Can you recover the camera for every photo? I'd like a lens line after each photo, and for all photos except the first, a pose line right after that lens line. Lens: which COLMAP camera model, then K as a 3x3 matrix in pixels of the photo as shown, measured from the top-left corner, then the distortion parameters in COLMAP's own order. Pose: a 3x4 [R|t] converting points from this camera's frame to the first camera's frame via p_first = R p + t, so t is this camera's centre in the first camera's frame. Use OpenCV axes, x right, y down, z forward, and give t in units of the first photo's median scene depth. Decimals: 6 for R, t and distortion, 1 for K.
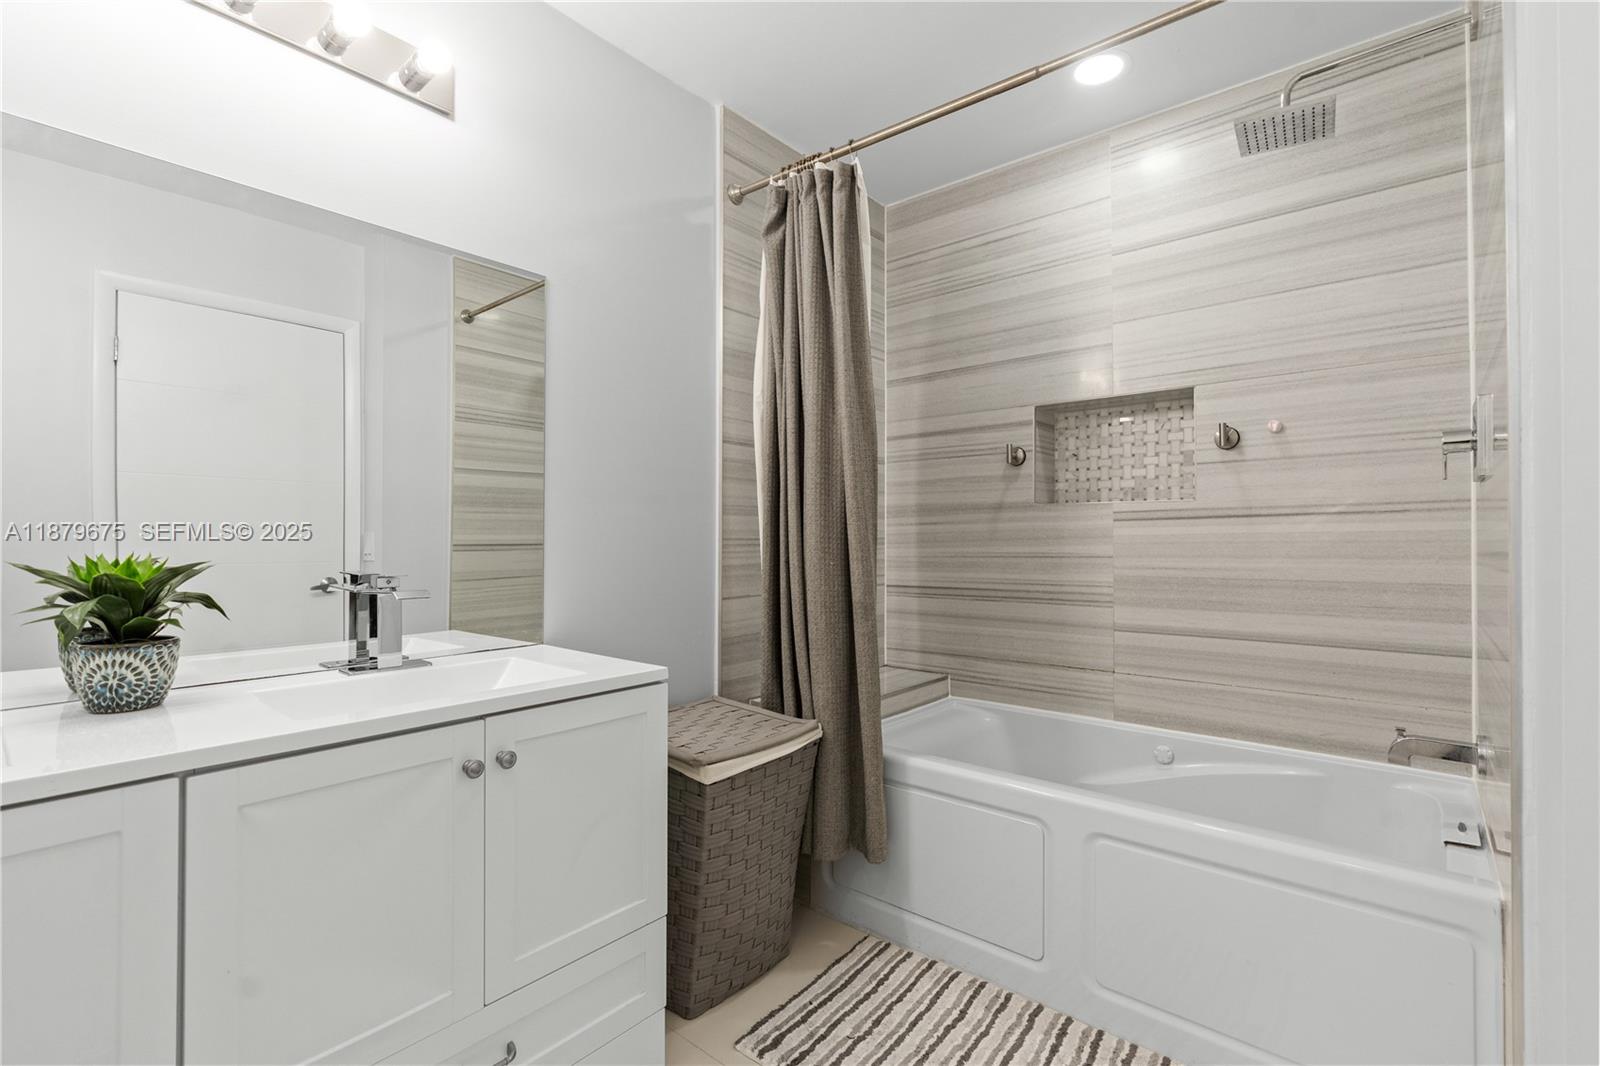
lens RADIAL K [[720.4, 0, 797.5], [0, 720.4, 523.6], [0, 0, 1]] dist [-0.001609, 0.000250]
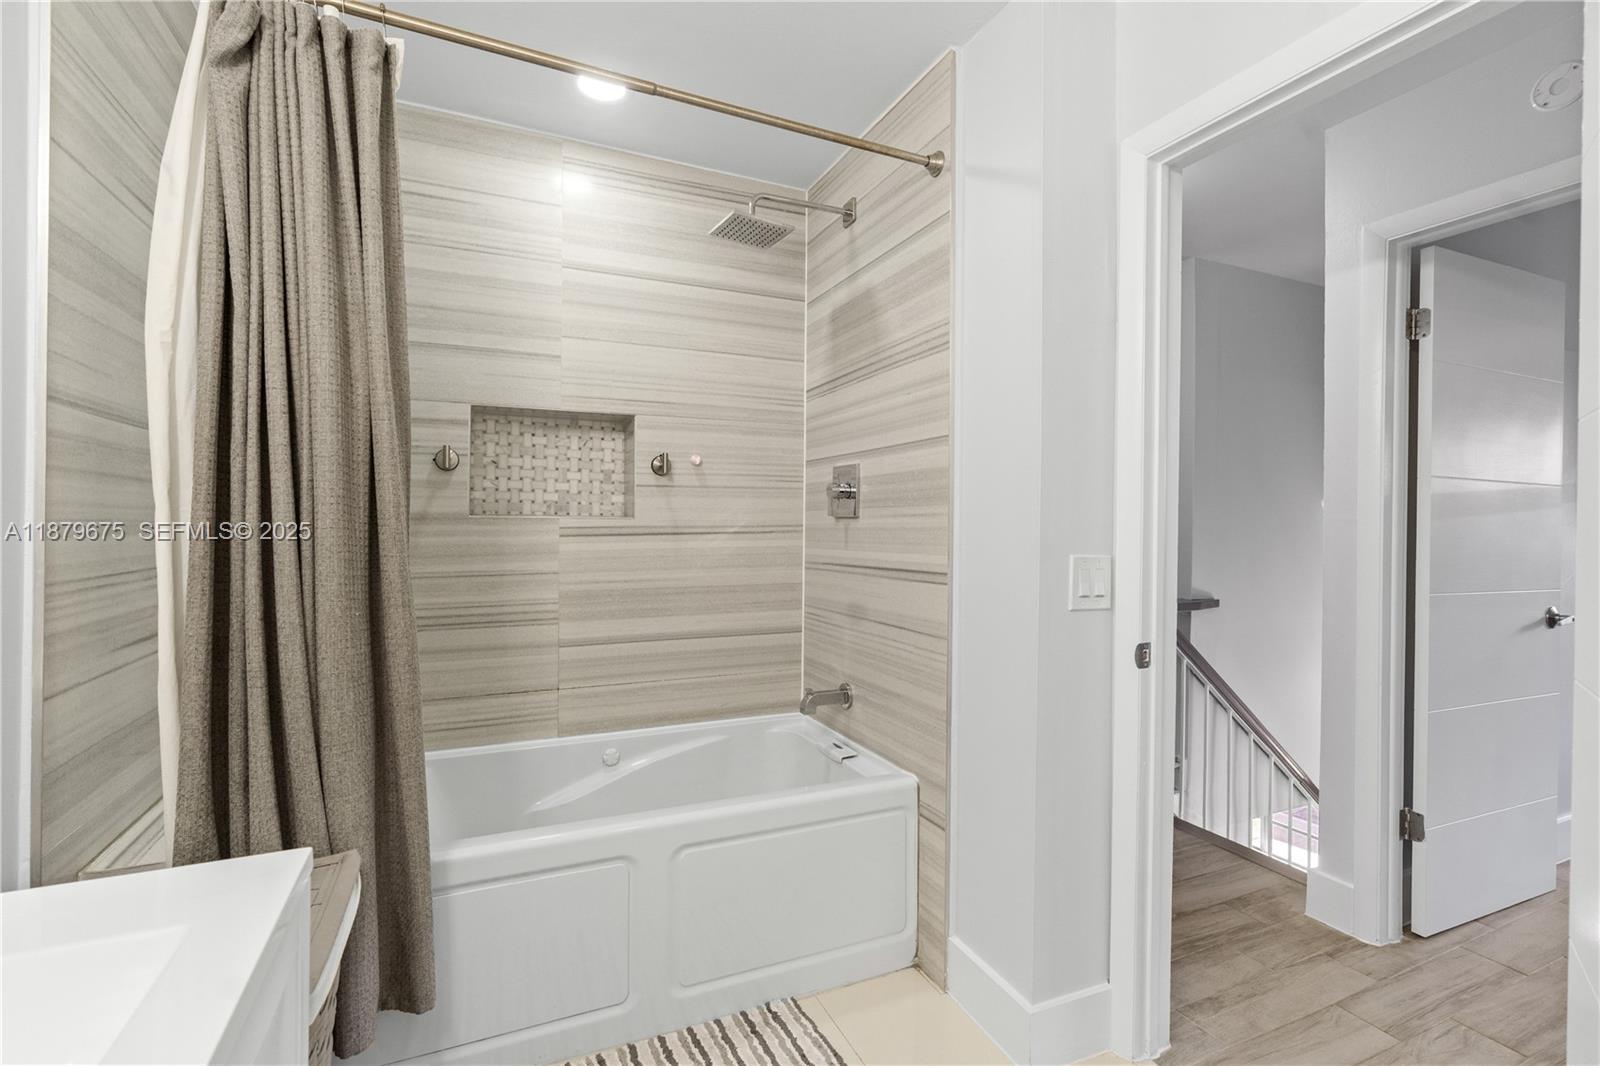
lens RADIAL K [[732.6, 0, 805.9], [0, 732.6, 521.6], [0, 0, 1]] dist [-0.005496, -0.000158]
pose [[0.431270, 0.004789, 0.902210, -0.334709], [-0.023513, 0.999706, 0.005933, -0.039497], [-0.901916, -0.023772, 0.431256, 0.271376]]
